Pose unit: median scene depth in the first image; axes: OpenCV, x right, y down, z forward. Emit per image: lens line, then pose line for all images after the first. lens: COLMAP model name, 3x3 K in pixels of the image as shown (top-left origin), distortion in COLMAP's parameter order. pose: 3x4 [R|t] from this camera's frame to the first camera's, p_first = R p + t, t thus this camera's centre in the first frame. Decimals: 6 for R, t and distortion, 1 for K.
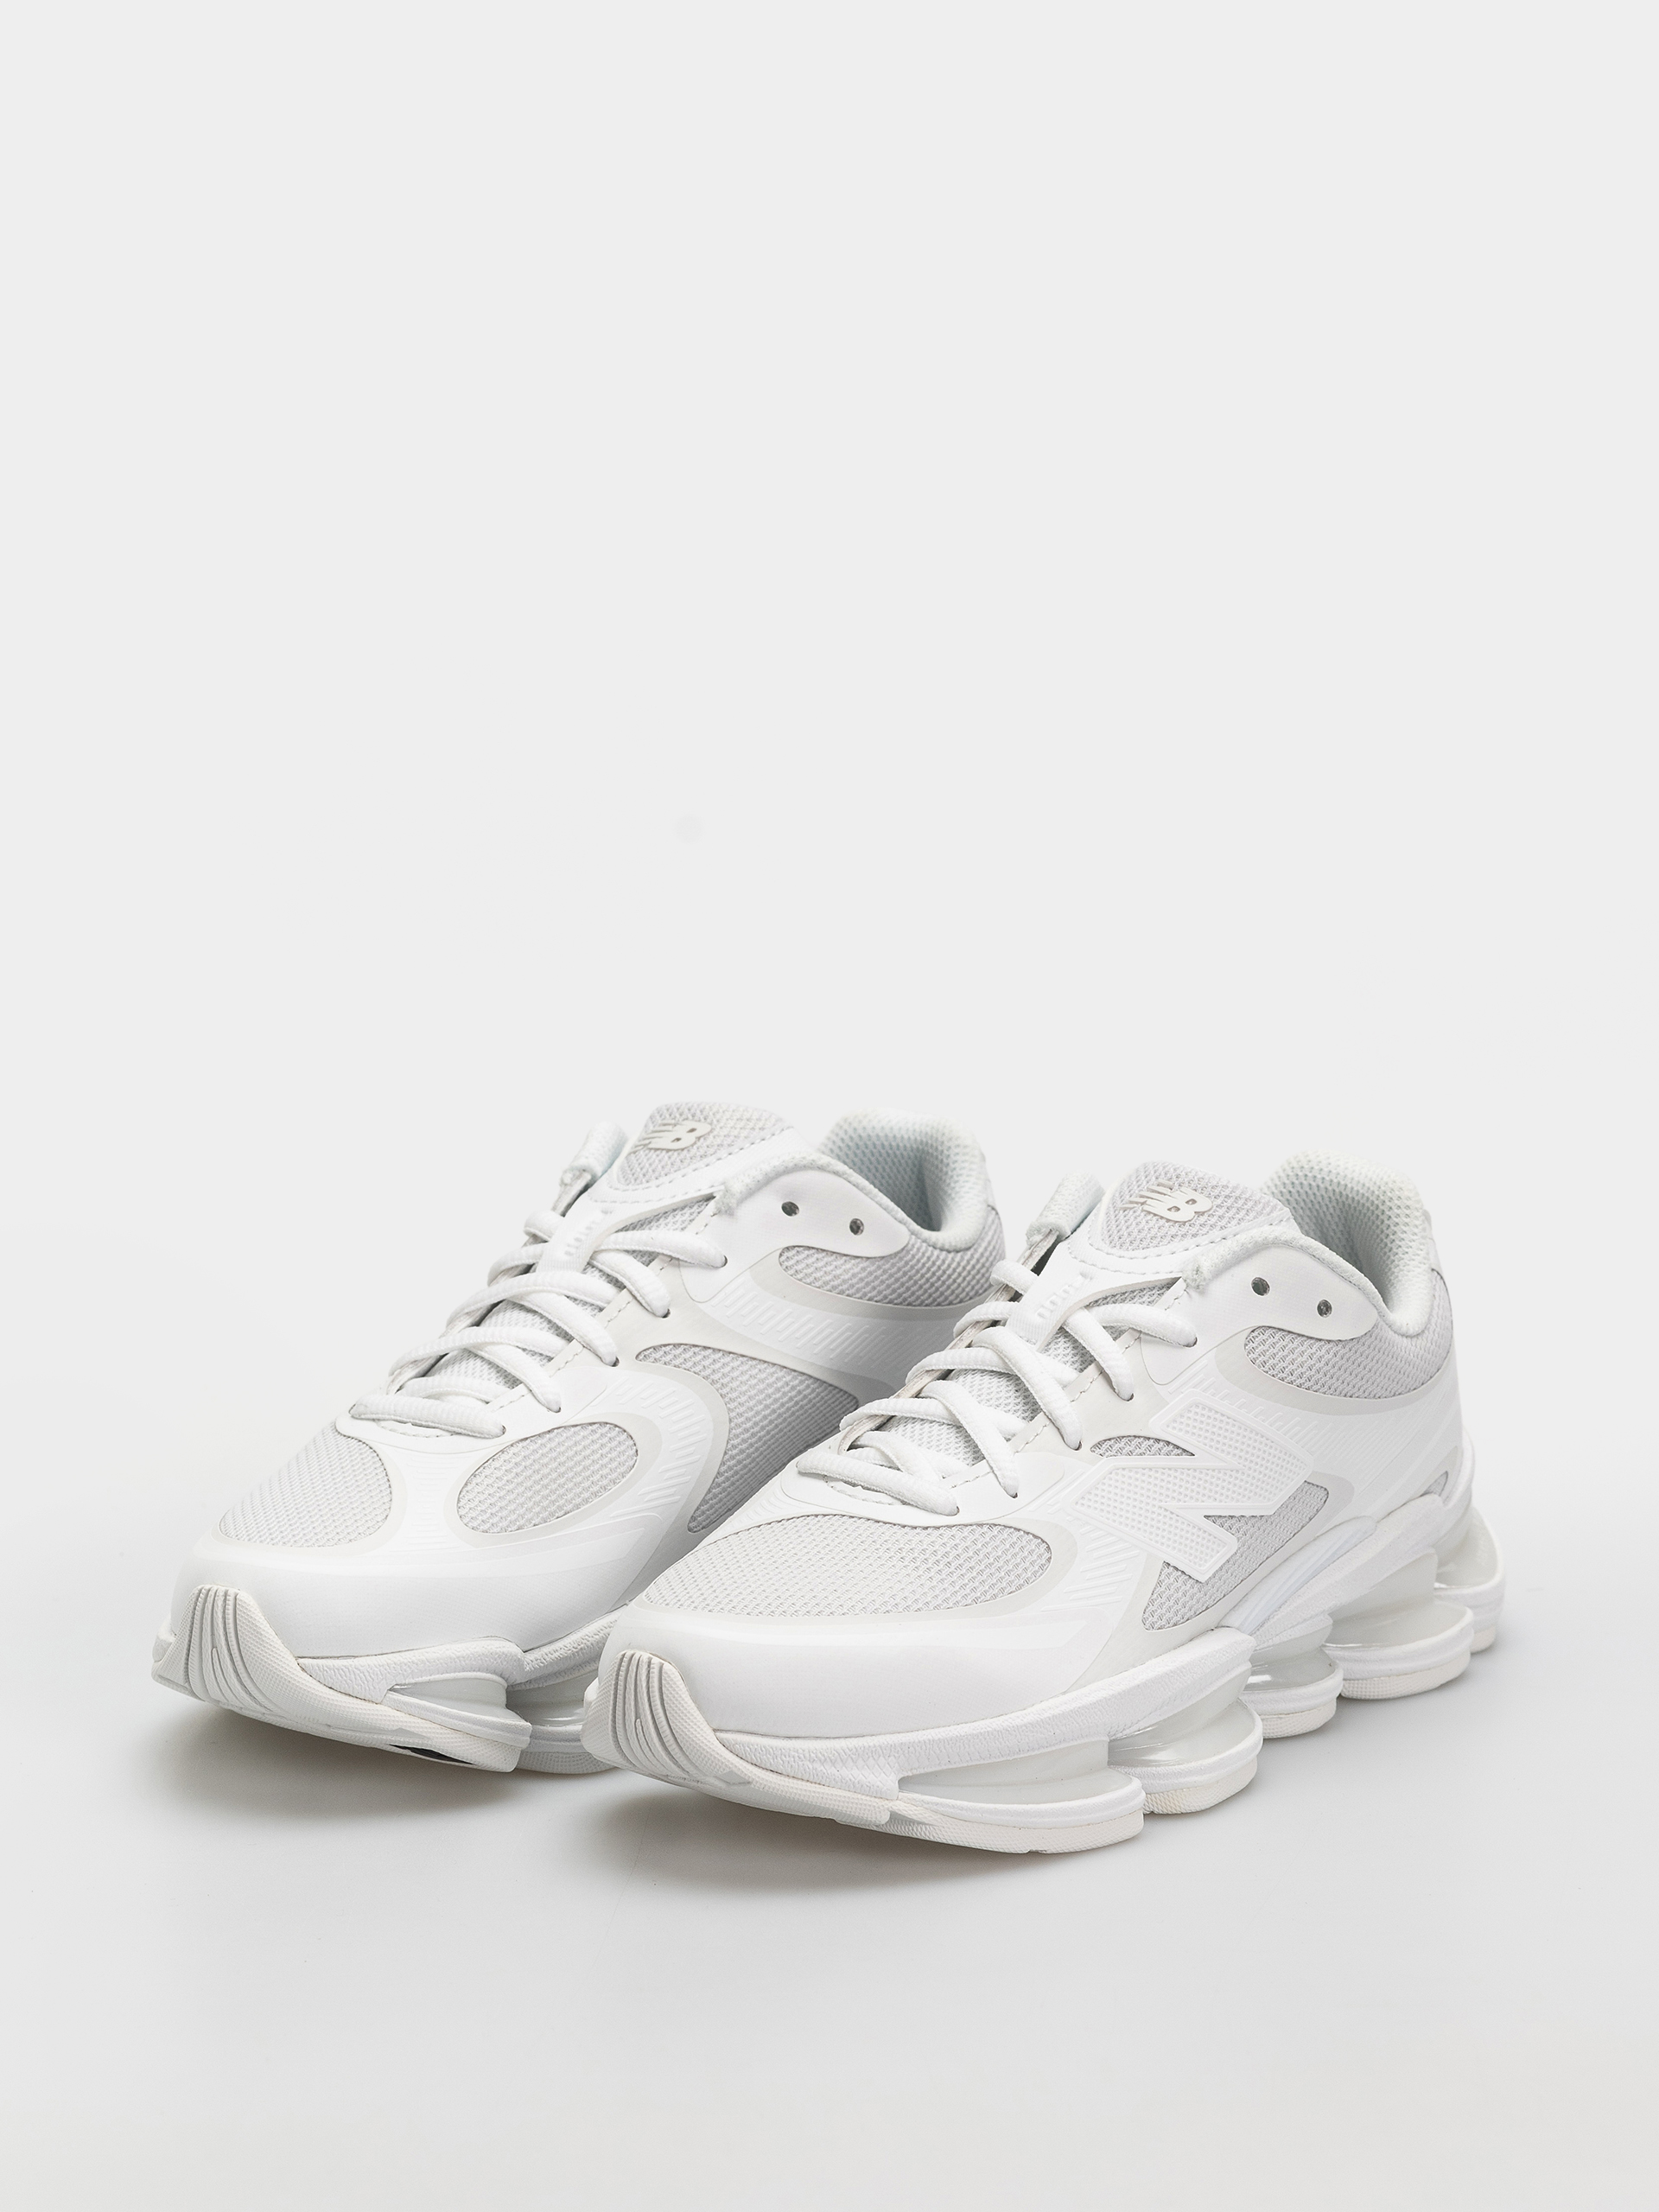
lens RADIAL K [[7323.2, 0, 829.3], [0, 7323.2, 1106.3], [0, 0, 1]] dist [-0.097098, 0.000000]
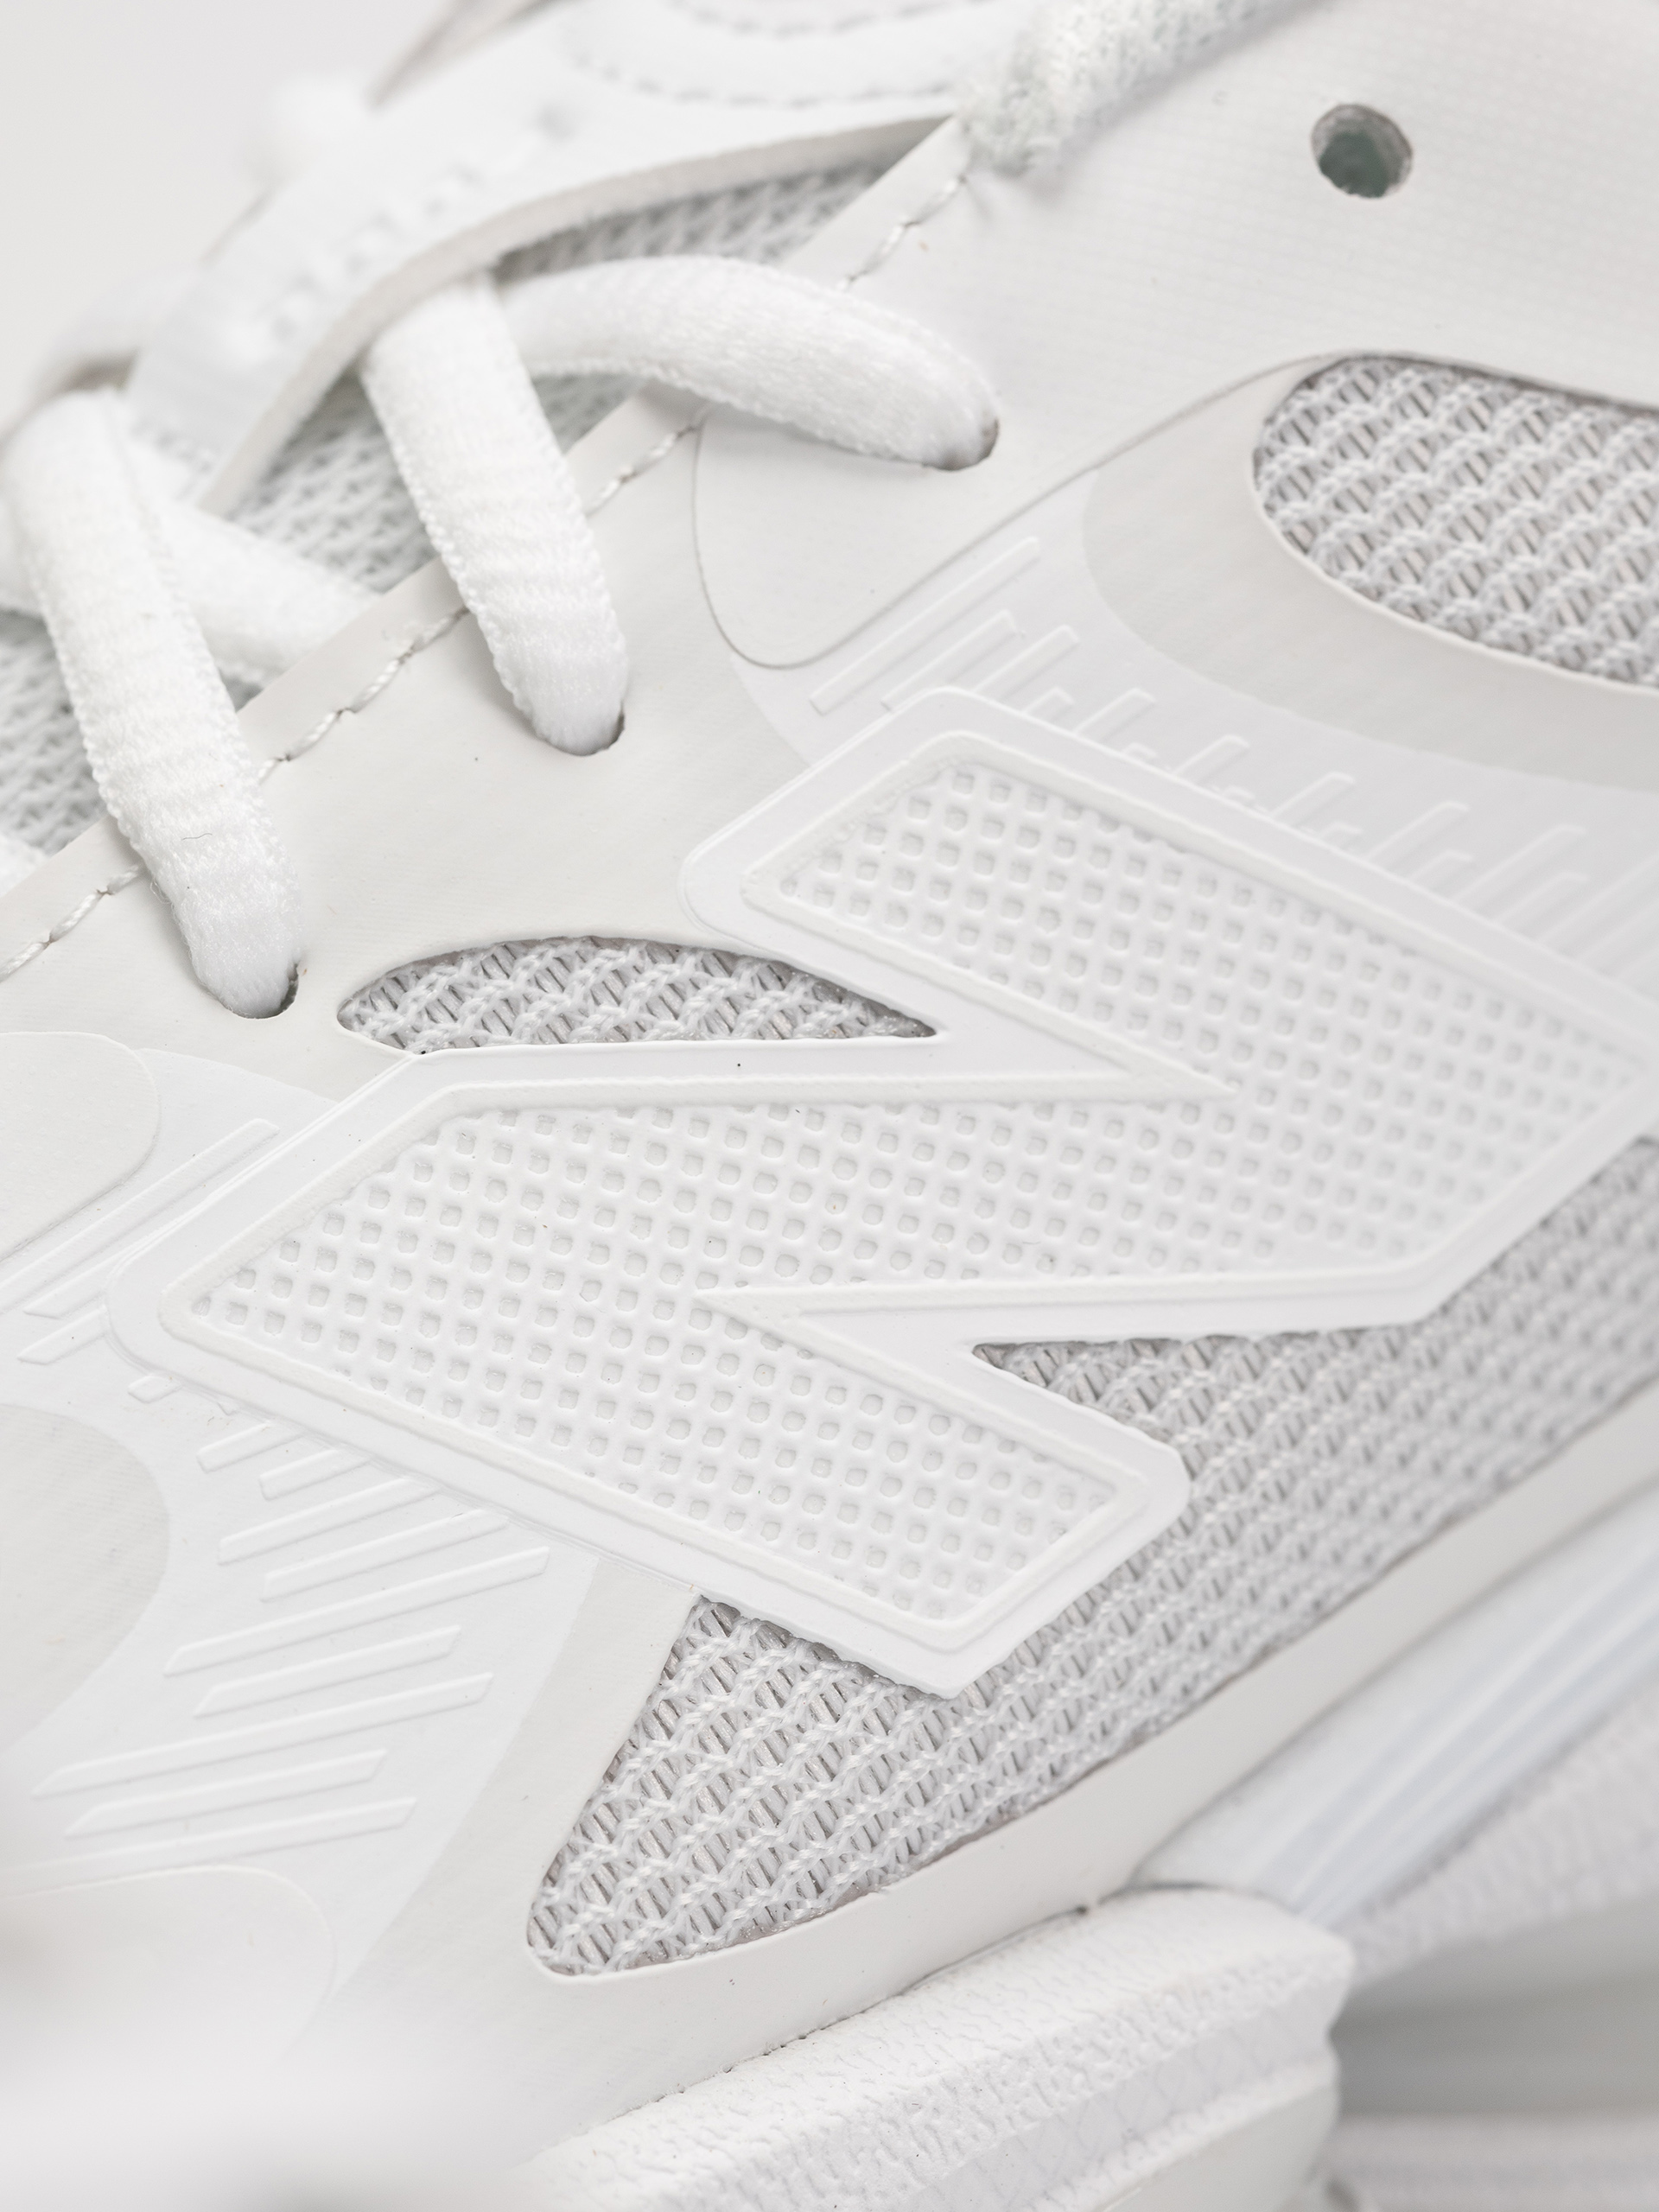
lens RADIAL K [[7323.2, 0, 829.4], [0, 7323.2, 1107.1], [0, 0, 1]] dist [-0.097098, 0.000000]
pose [[0.943861, 0.007405, -0.330259, 0.111073], [0.029130, 0.993988, 0.105539, 0.029186], [0.329055, -0.109234, 0.937972, 0.817780]]
